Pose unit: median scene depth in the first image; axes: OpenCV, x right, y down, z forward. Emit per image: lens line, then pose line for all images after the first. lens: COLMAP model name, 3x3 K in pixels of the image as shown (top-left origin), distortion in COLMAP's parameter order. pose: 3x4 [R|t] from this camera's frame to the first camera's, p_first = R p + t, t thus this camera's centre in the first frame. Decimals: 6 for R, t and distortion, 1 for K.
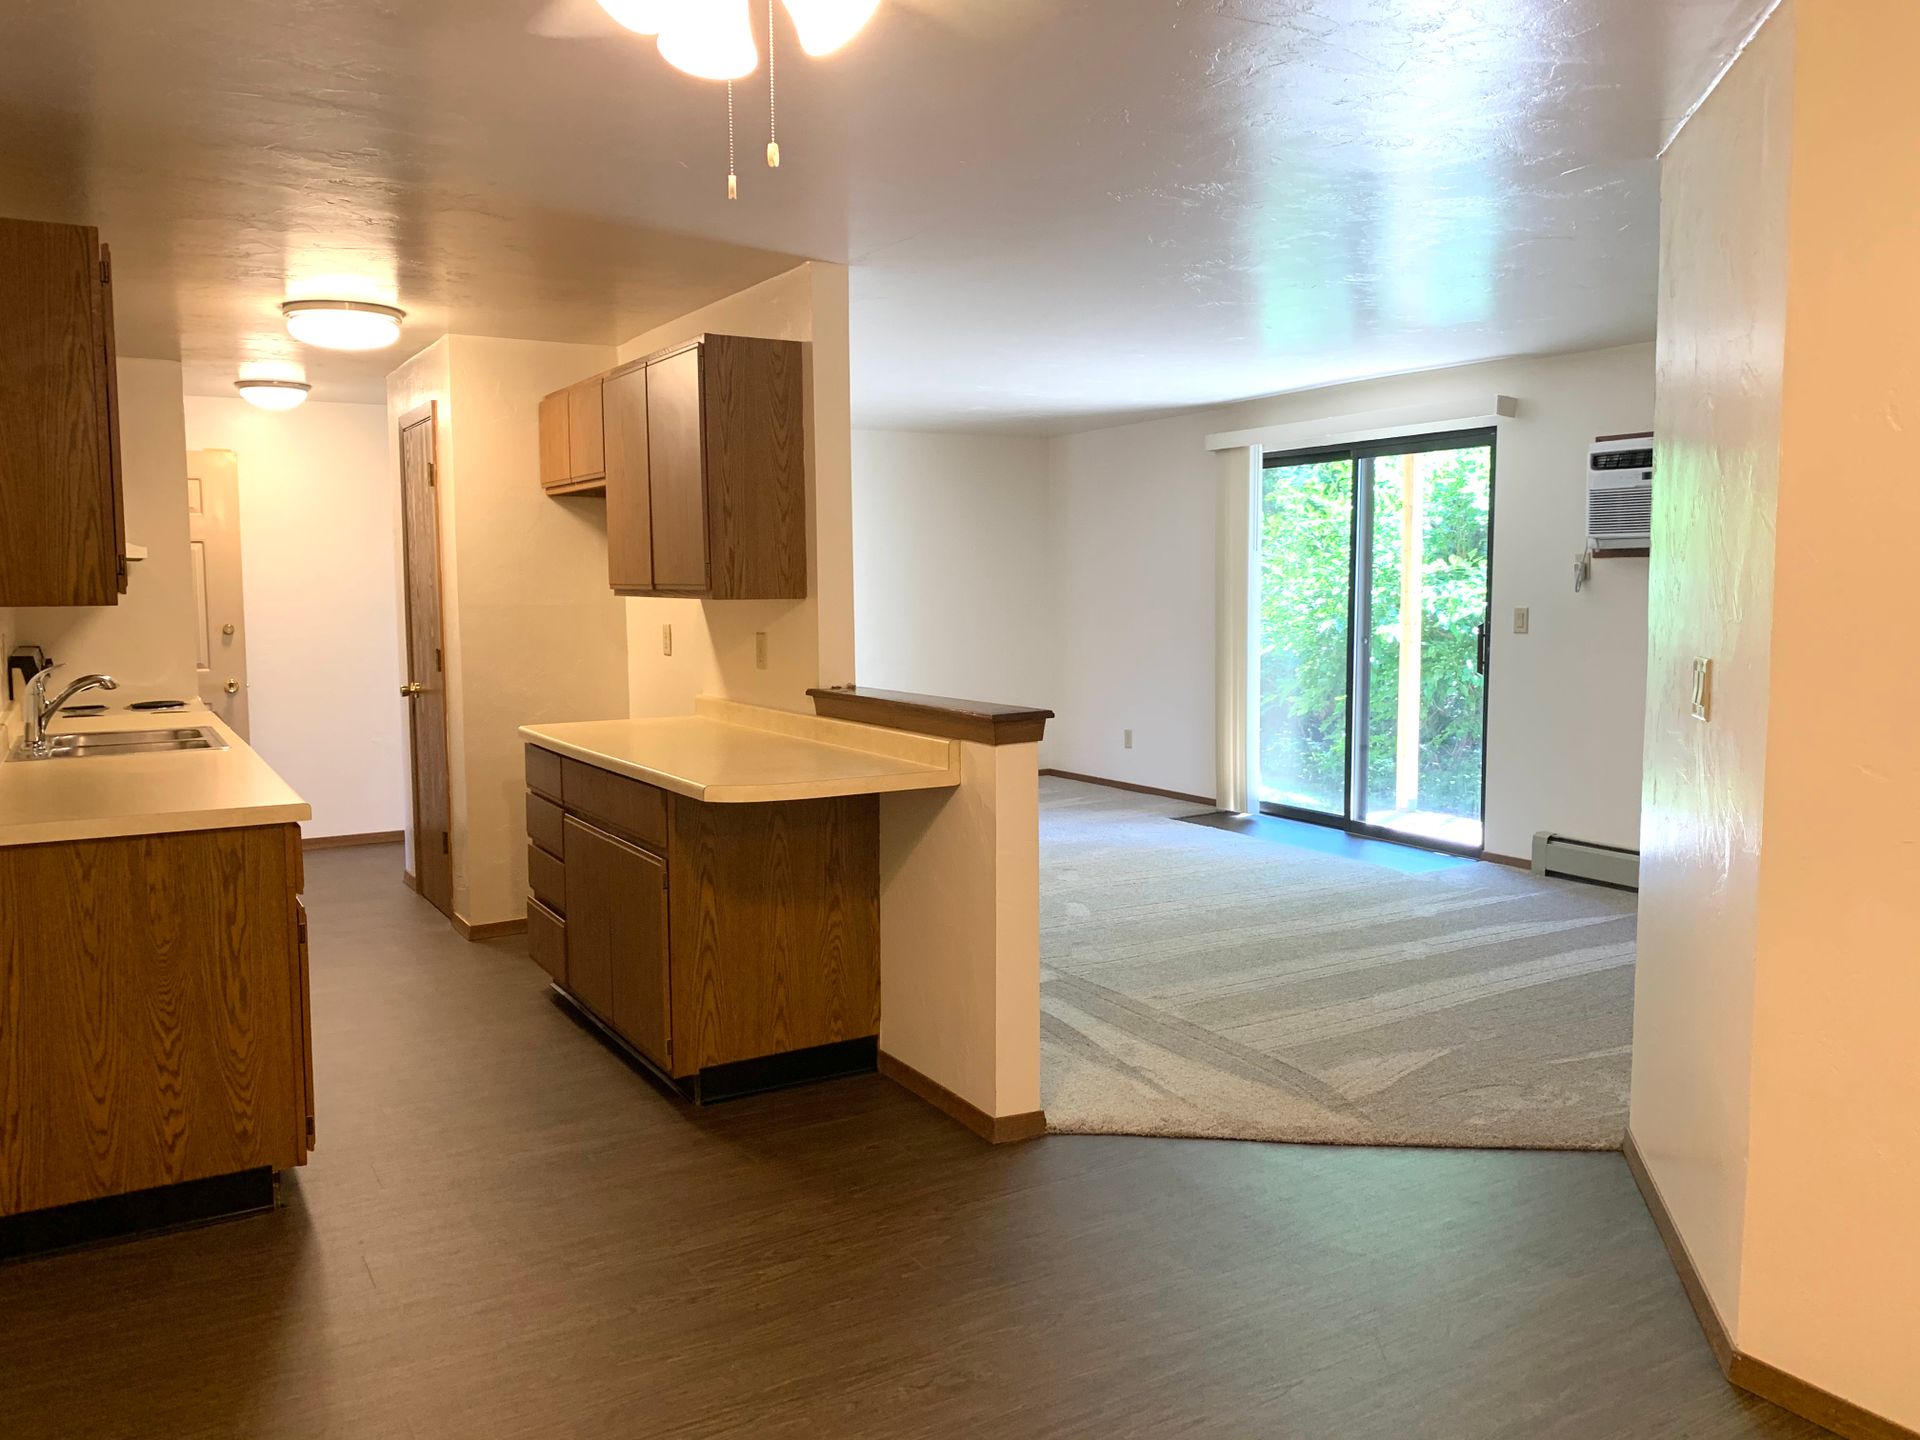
lens RADIAL K [[1453.1, 0, 953.1], [0, 1453.1, 721.1], [0, 0, 1]] dist [0.092470, -0.202390]
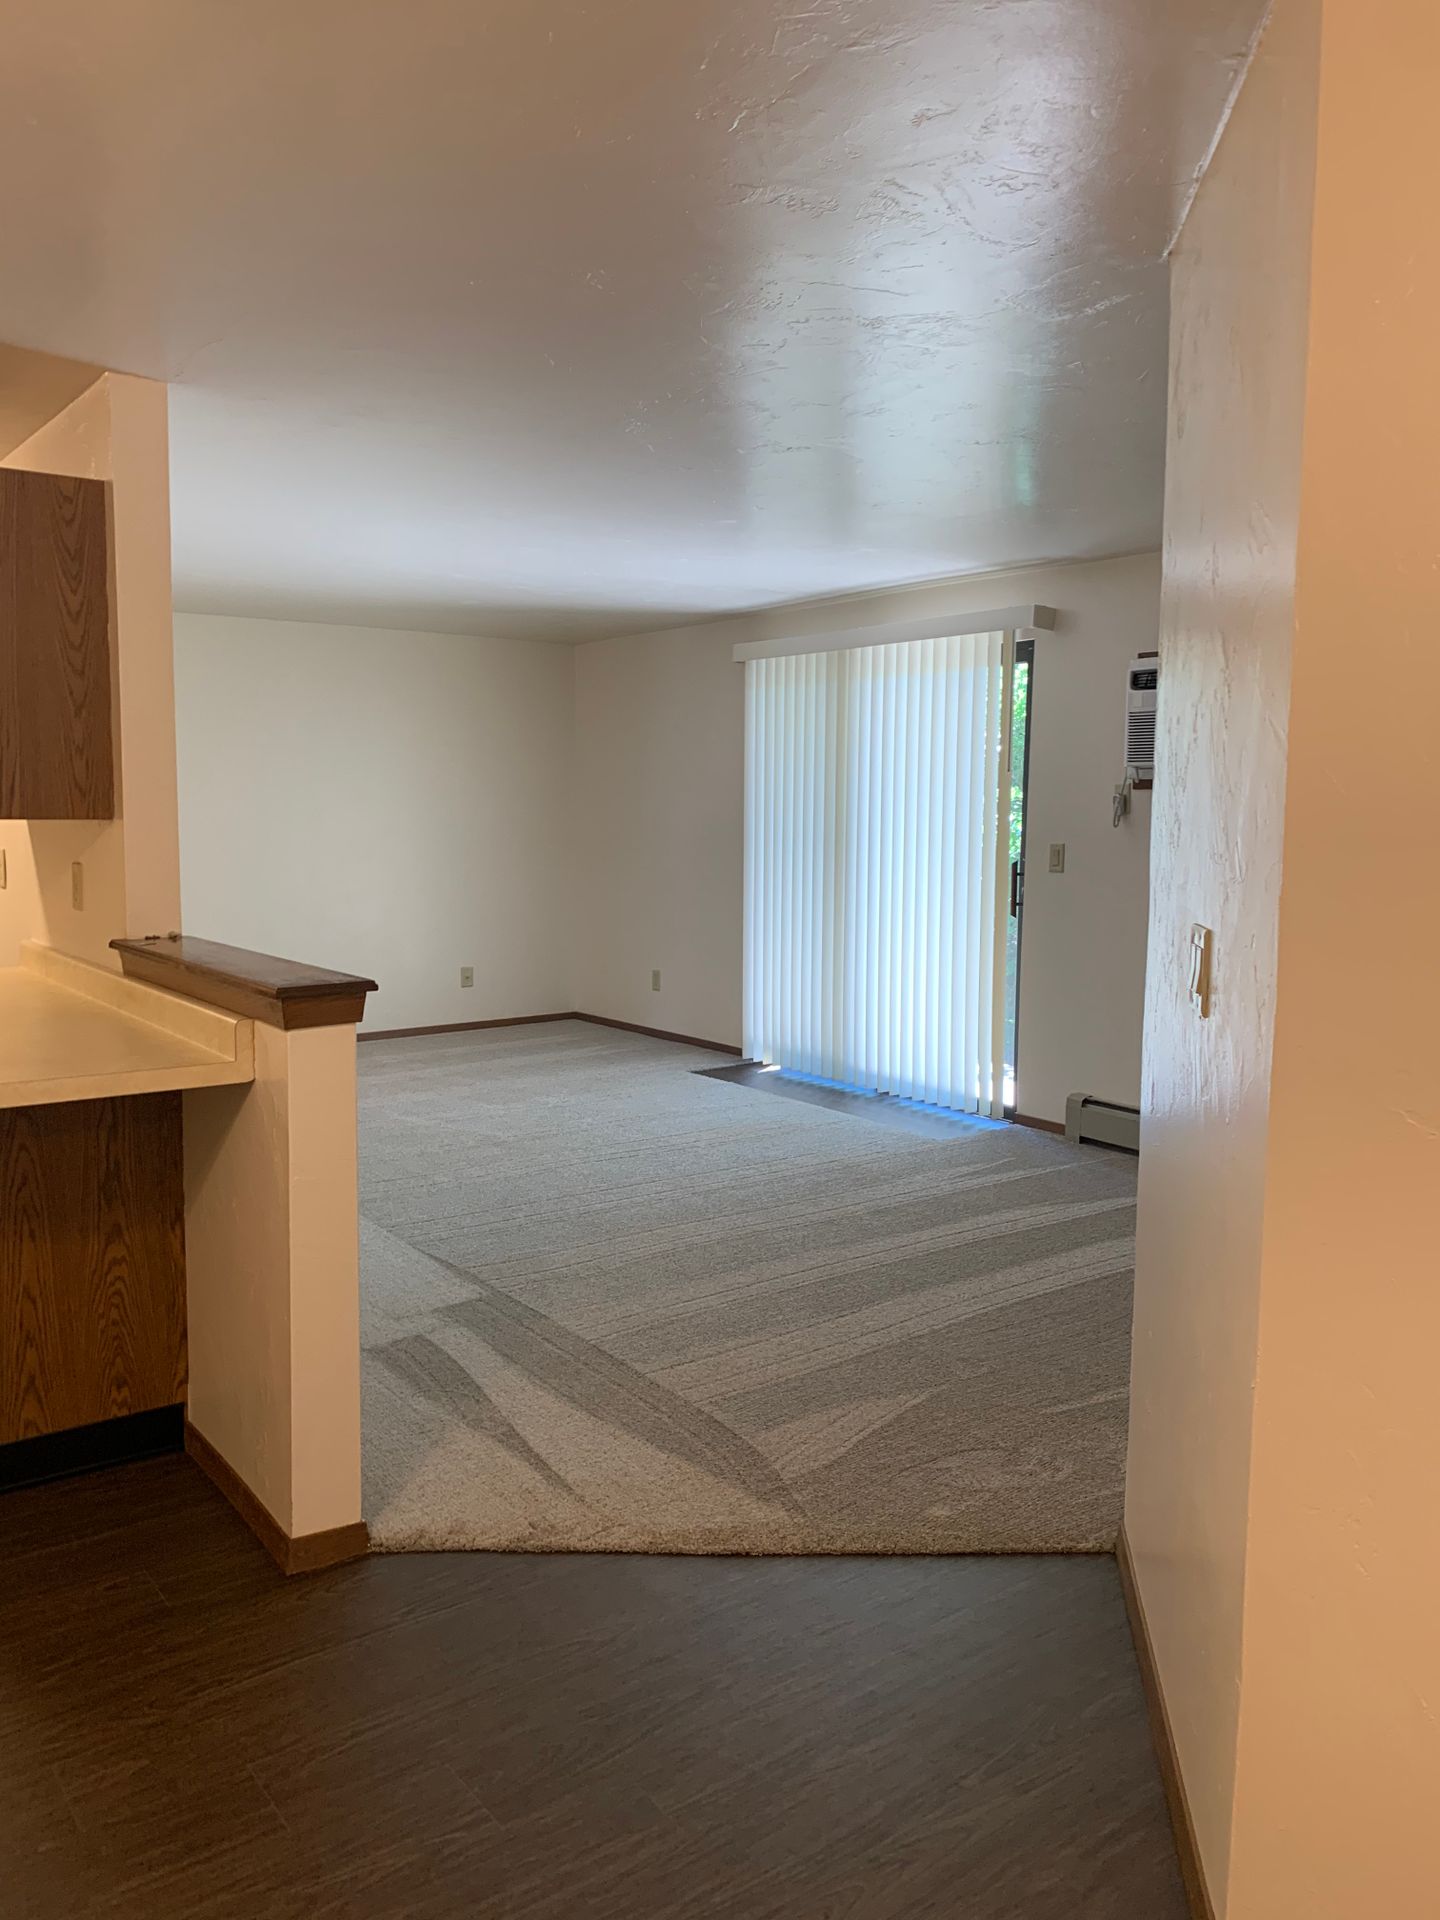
lens RADIAL K [[1453.1, 0, 720.0], [0, 1453.1, 960.0], [0, 0, 1]] dist [0.092470, -0.202390]
pose [[0.993984, 0.005567, 0.109386, 0.139582], [-0.006774, 0.999920, 0.010666, -0.023191], [-0.109318, -0.011343, 0.993942, 0.220922]]
